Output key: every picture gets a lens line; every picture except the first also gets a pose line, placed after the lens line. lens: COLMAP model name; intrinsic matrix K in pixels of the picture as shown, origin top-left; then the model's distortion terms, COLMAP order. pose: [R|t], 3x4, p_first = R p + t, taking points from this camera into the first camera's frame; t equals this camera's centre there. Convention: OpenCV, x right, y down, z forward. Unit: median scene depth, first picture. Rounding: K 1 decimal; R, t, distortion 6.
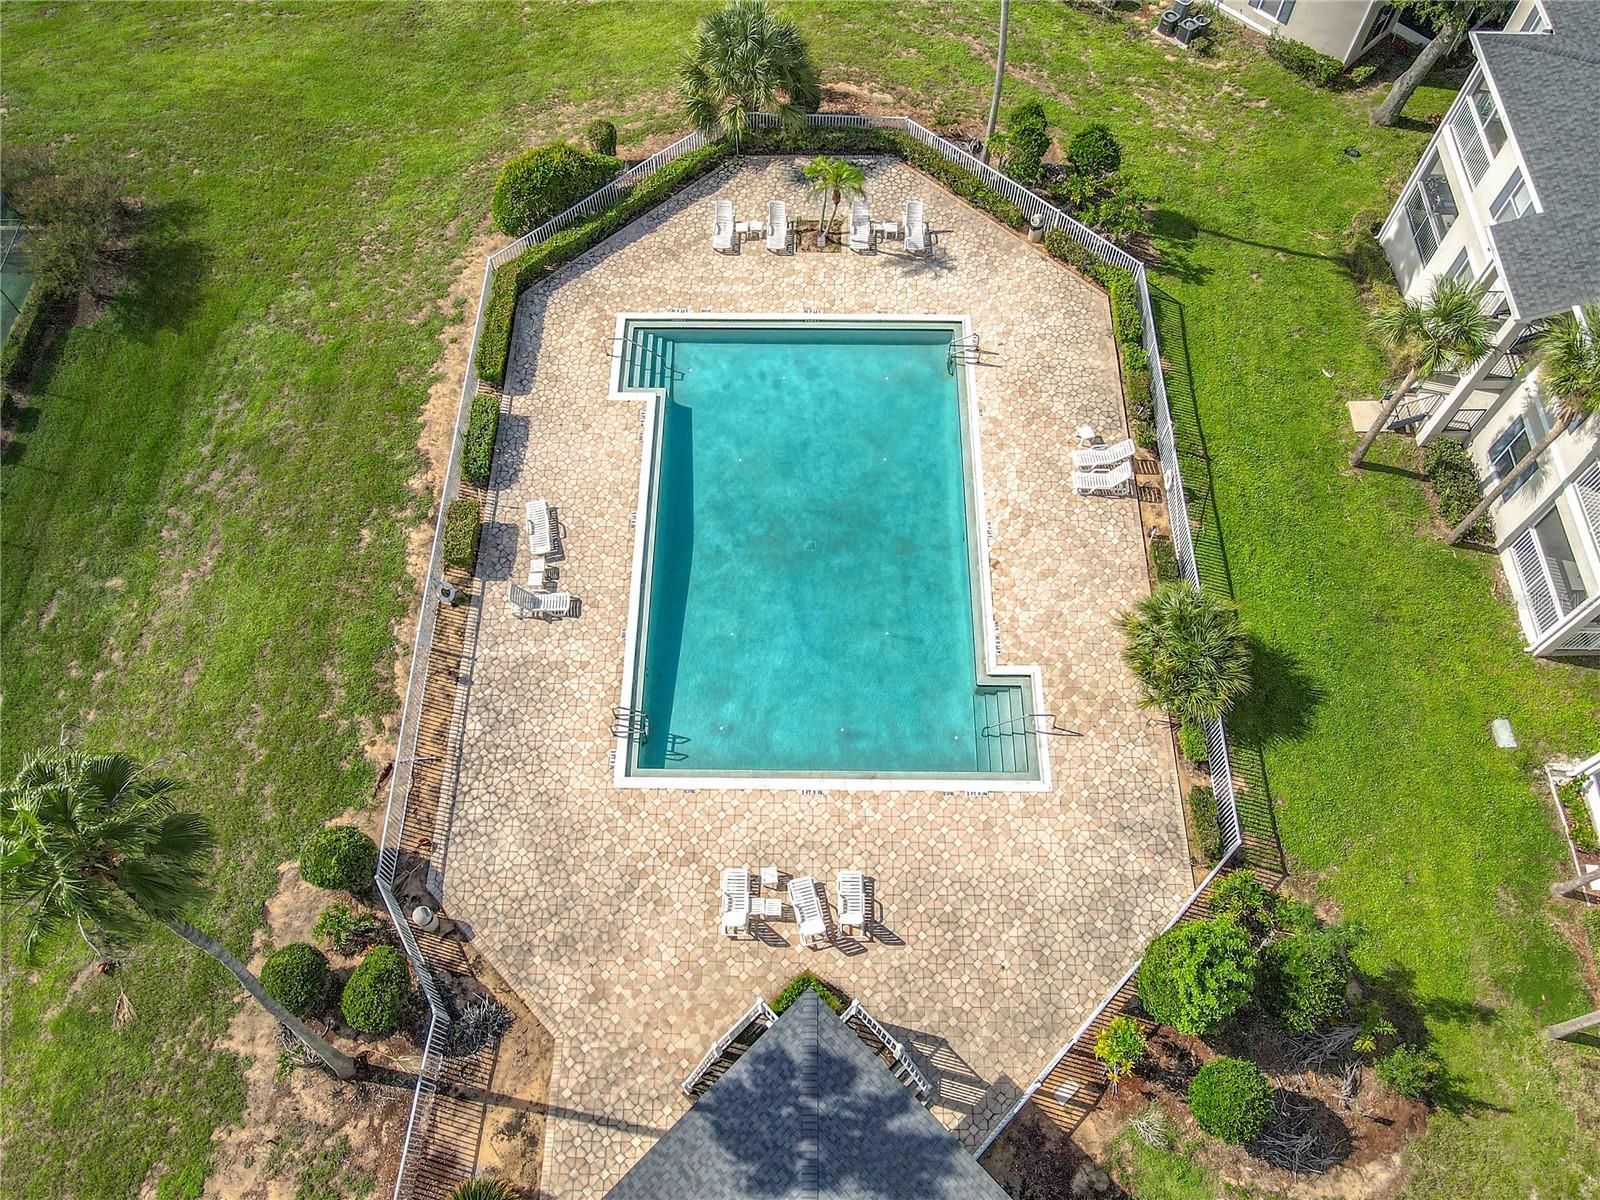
lens RADIAL K [[1183.8, 0, 800.0], [0, 1183.8, 600.0], [0, 0, 1]] dist [0.003398, 0.008624]
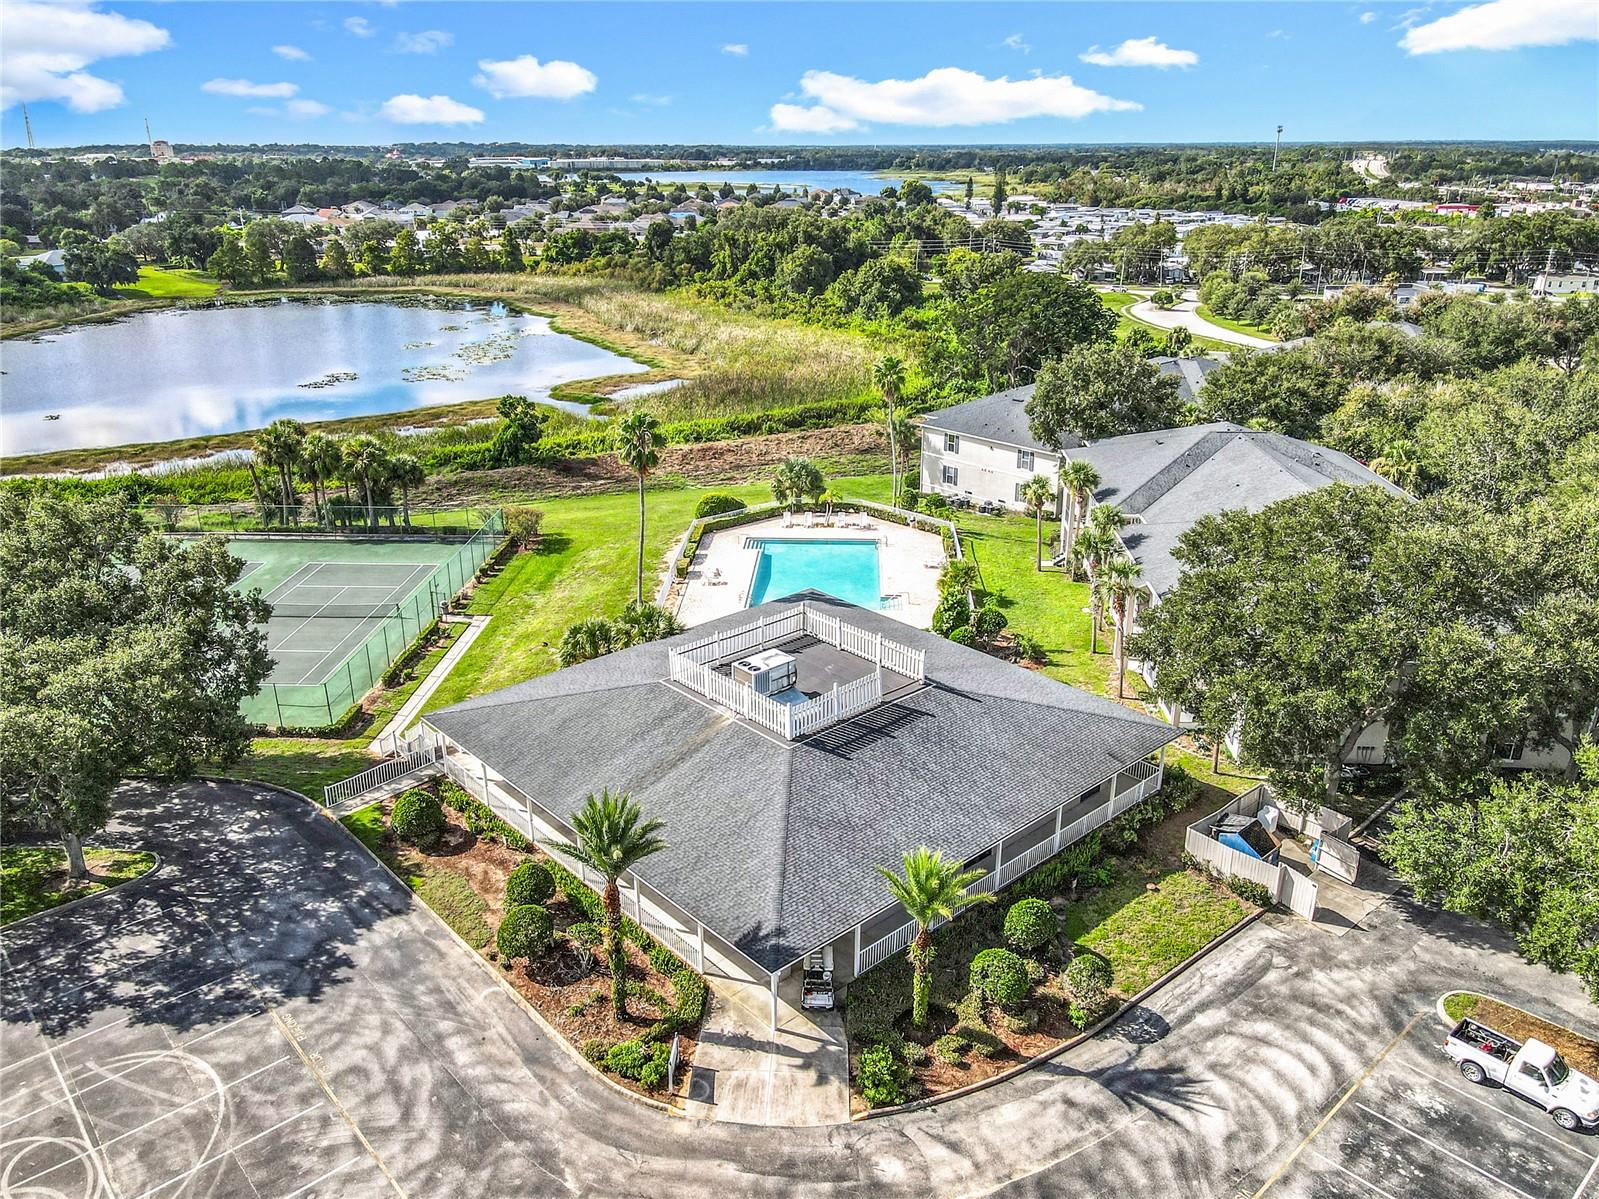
lens RADIAL K [[1183.1, 0, 799.5], [0, 1183.1, 599.5], [0, 0, 1]] dist [0.003398, 0.008624]
pose [[0.999146, 0.014227, -0.038780, 0.065772], [-0.035825, 0.765815, -0.642063, 1.492674], [0.020563, 0.642904, 0.765671, -0.843931]]
